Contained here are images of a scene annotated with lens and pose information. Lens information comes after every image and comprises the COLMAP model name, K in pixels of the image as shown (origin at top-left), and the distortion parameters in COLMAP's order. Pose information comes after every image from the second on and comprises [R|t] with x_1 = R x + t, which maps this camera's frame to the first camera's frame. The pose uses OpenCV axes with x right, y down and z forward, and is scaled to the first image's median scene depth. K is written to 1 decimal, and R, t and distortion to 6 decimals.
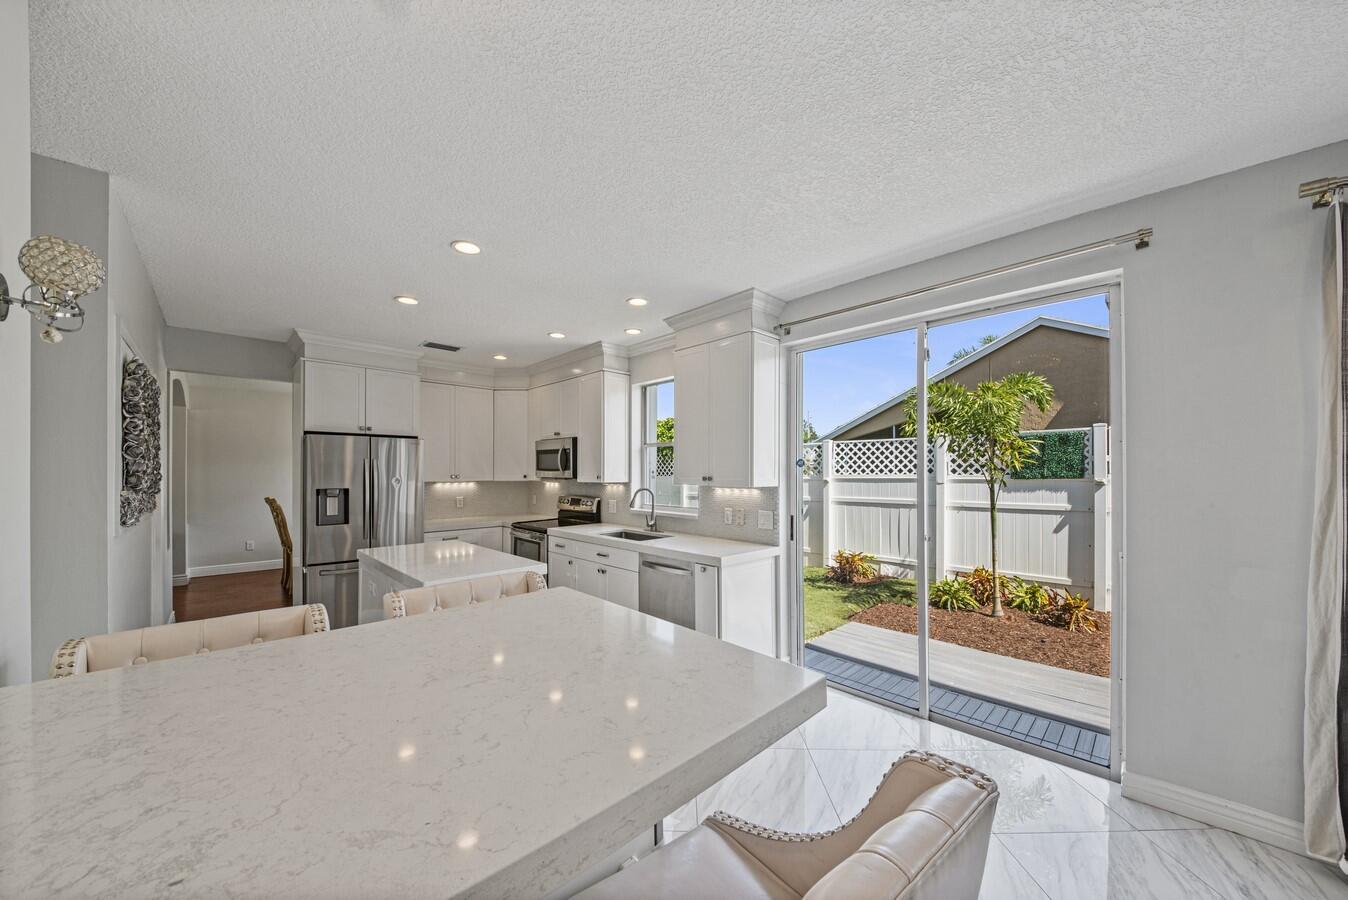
lens RADIAL K [[479.5, 0, 688.0], [0, 479.5, 464.5], [0, 0, 1]] dist [-0.013358, -0.003770]
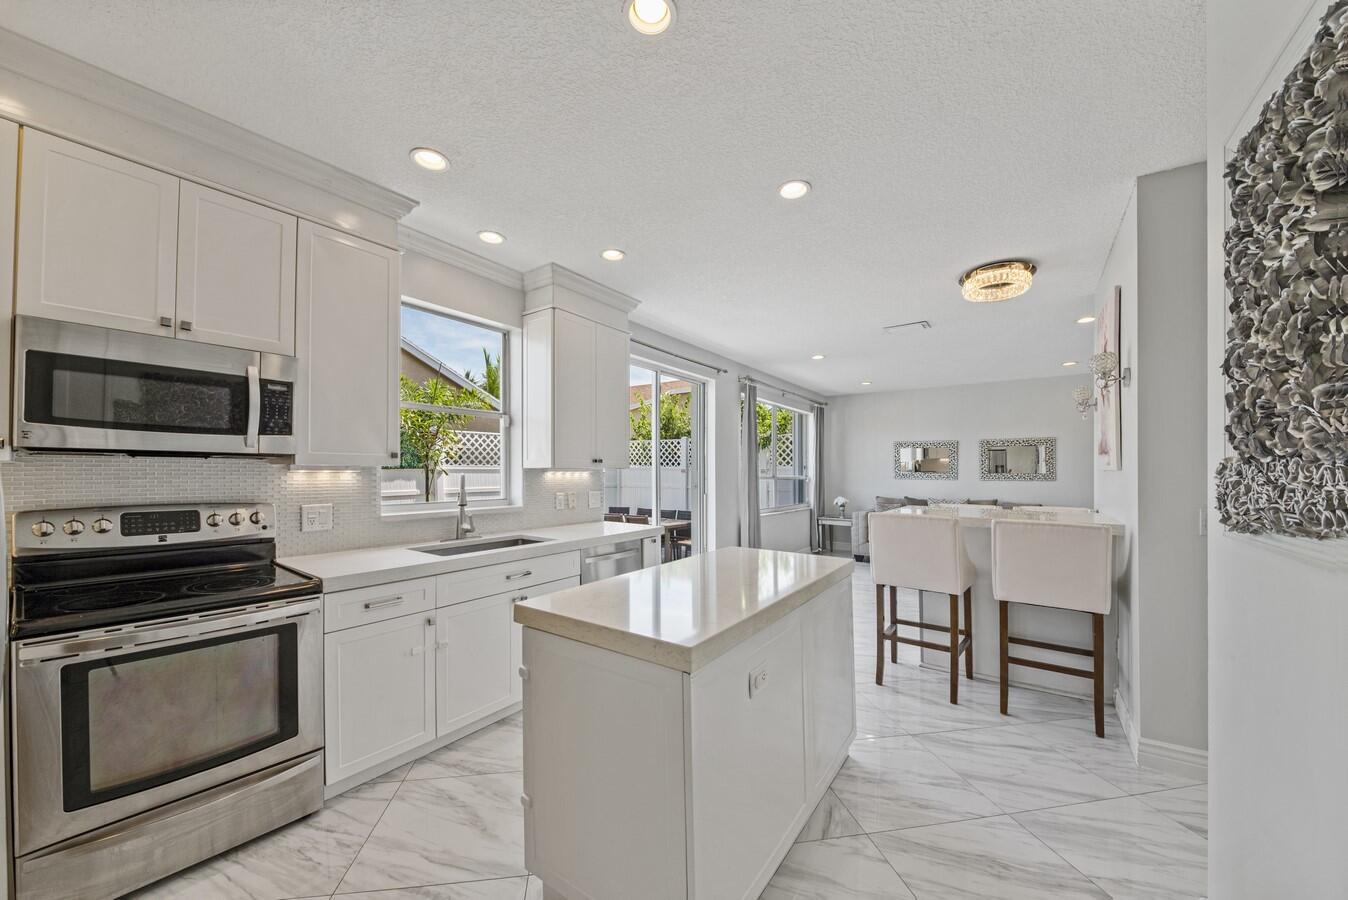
lens RADIAL K [[493.0, 0, 674.8], [0, 493.0, 467.9], [0, 0, 1]] dist [-0.002079, -0.000155]
pose [[-0.168831, 0.007917, 0.985613, -0.719727], [-0.016120, 0.999812, -0.010792, 0.038813], [-0.985513, -0.017710, -0.168672, 0.743517]]
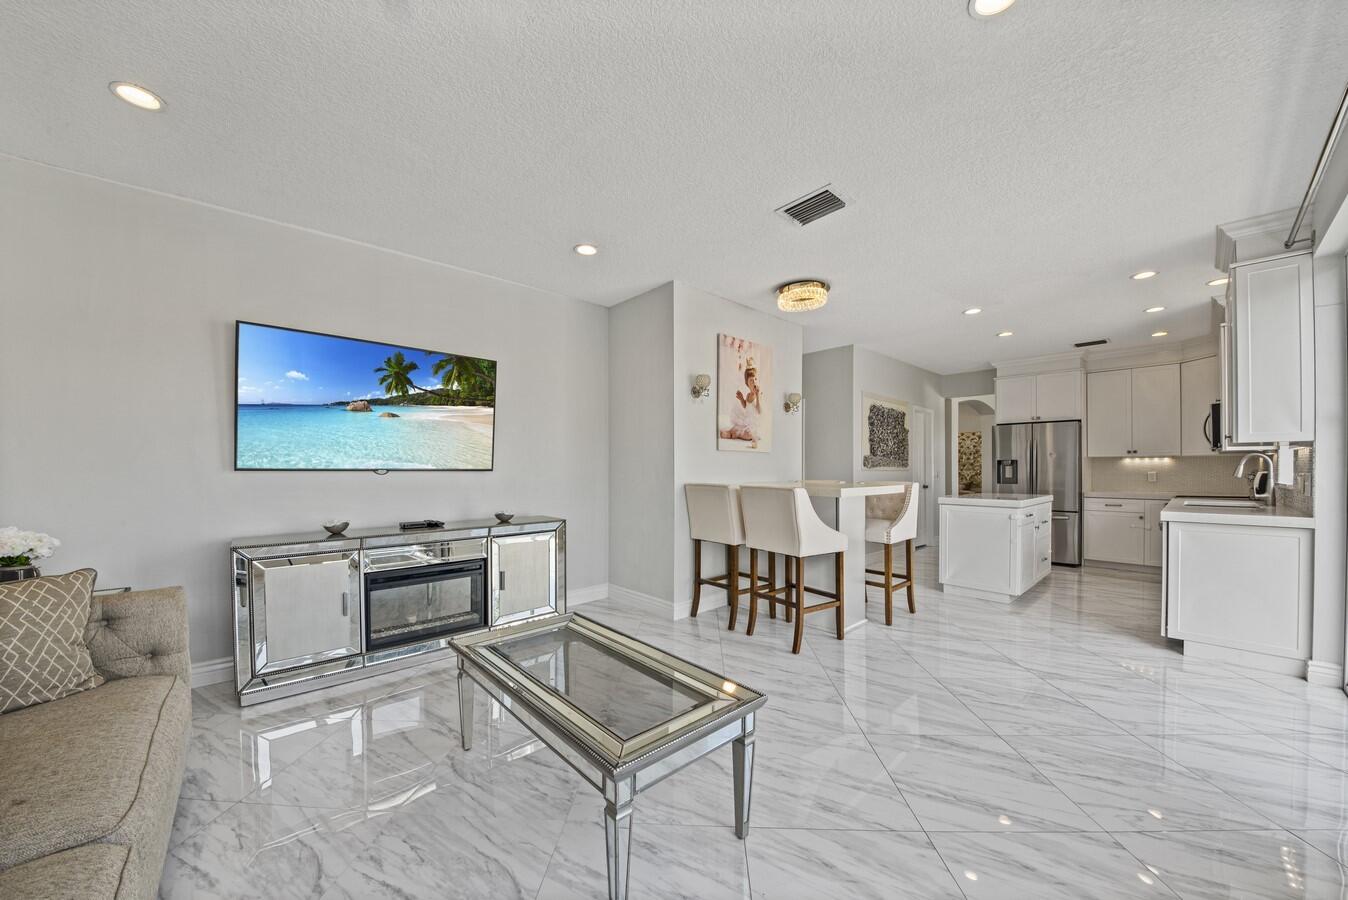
lens RADIAL K [[479.5, 0, 664.6], [0, 479.5, 475.5], [0, 0, 1]] dist [-0.013358, -0.003770]
pose [[-0.061633, 0.012833, -0.998016, 0.721969], [0.012056, 0.999854, 0.012112, 0.057867], [0.998026, -0.011286, -0.061778, -0.008112]]
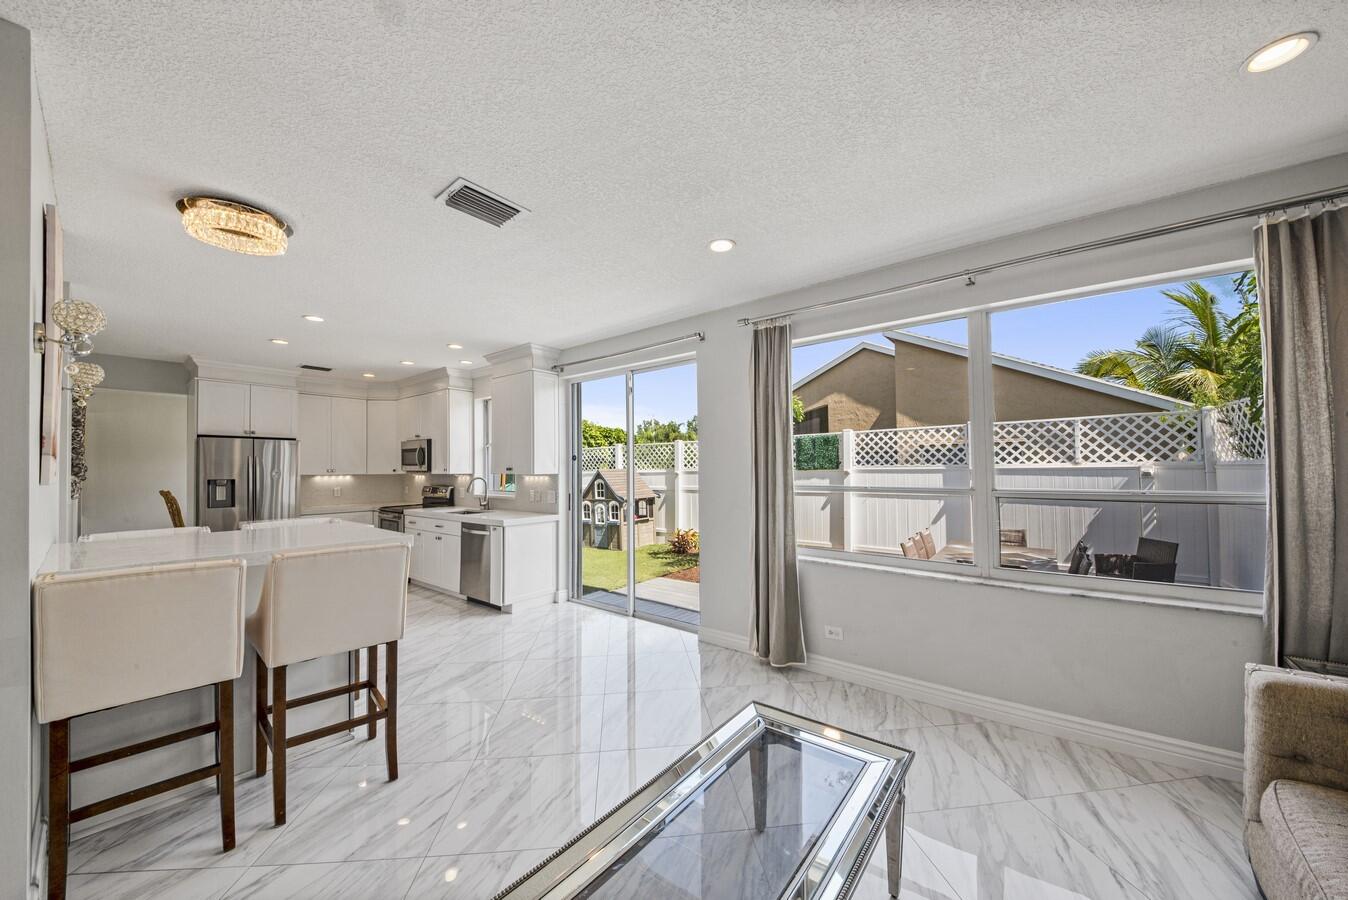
lens RADIAL K [[479.5, 0, 687.7], [0, 479.5, 455.7], [0, 0, 1]] dist [-0.013358, -0.003770]
pose [[0.990366, -0.002900, 0.138443, 0.273641], [0.004723, 0.999906, -0.012840, 0.007575], [-0.138393, 0.013370, 0.990287, -0.368801]]
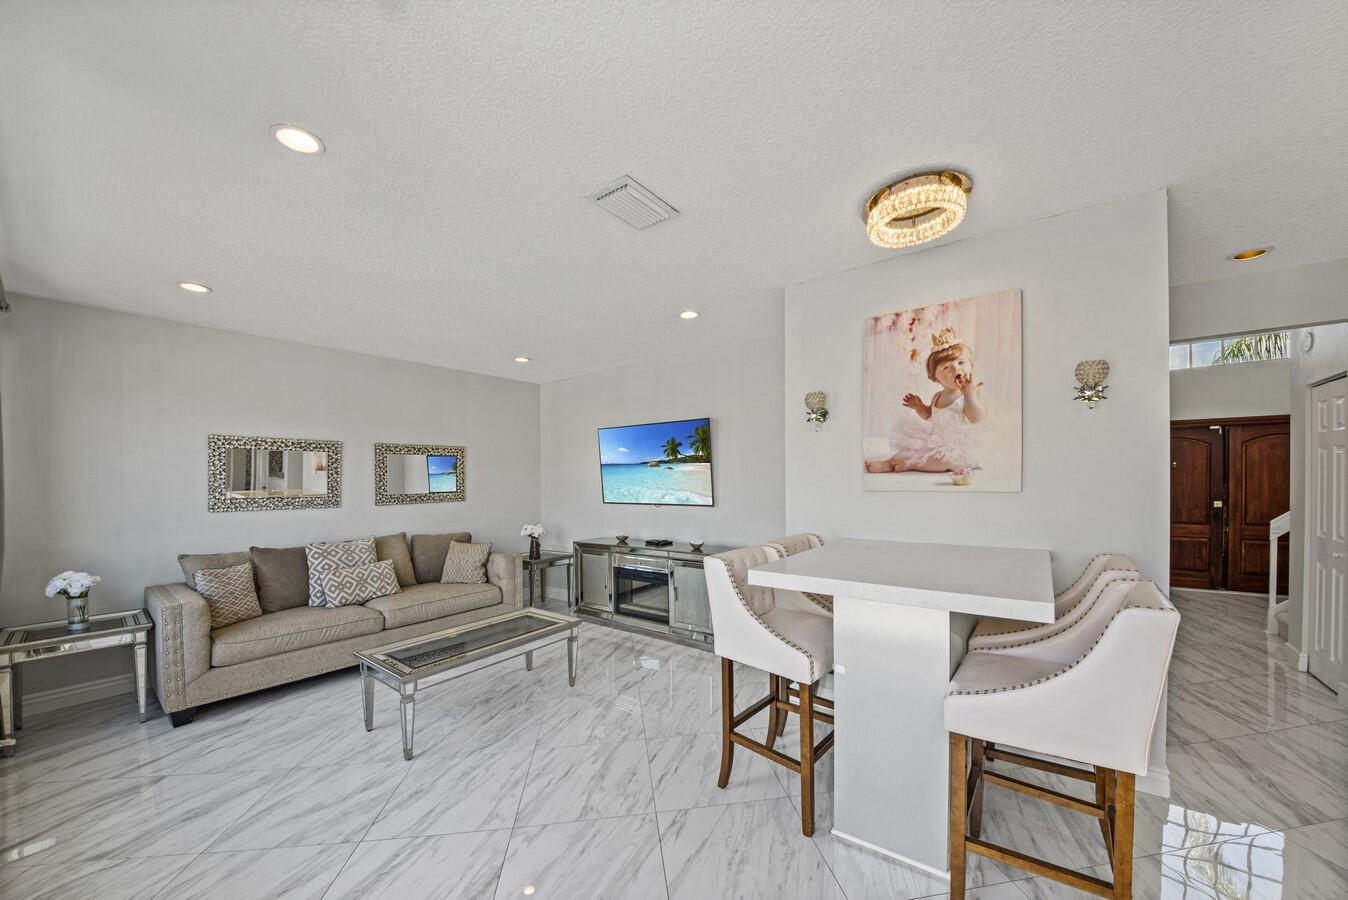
lens RADIAL K [[479.5, 0, 662.1], [0, 479.5, 481.9], [0, 0, 1]] dist [-0.013358, -0.003770]
pose [[-0.990722, 0.015790, -0.134985, 0.173421], [0.017554, 0.999775, -0.011893, 0.014979], [0.134767, -0.014152, -0.990776, 0.593193]]
